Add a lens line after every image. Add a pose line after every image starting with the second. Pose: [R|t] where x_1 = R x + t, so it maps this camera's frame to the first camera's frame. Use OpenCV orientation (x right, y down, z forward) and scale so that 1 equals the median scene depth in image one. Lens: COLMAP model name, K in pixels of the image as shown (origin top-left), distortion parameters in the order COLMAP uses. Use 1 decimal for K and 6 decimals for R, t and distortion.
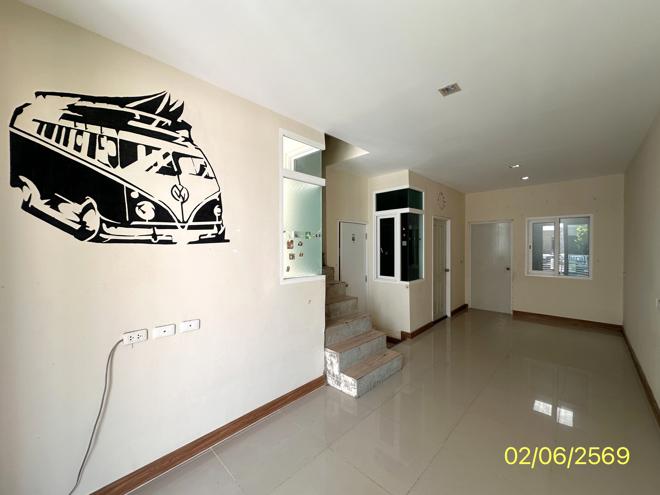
lens RADIAL K [[258.5, 0, 330.0], [0, 258.5, 247.5], [0, 0, 1]] dist [0.000504, 0.000006]
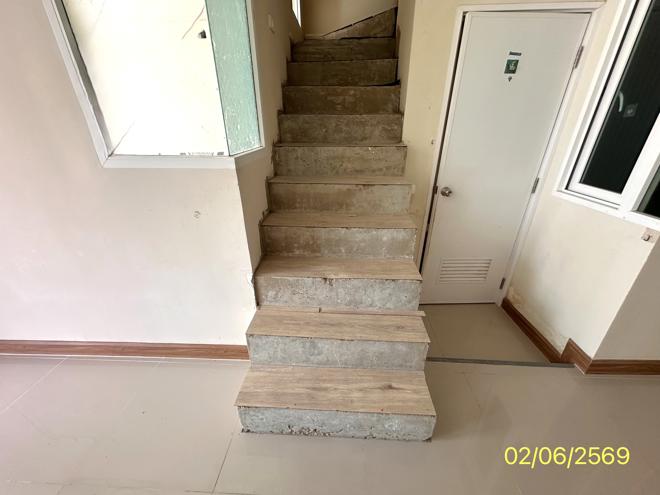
lens RADIAL K [[265.2, 0, 330.0], [0, 265.2, 247.5], [0, 0, 1]] dist [0.000168, 0.000075]
pose [[0.673353, 0.322752, -0.665152, 0.284753], [-0.009169, 0.903256, 0.429005, 0.041987], [0.739265, -0.282772, 0.611169, 0.605222]]
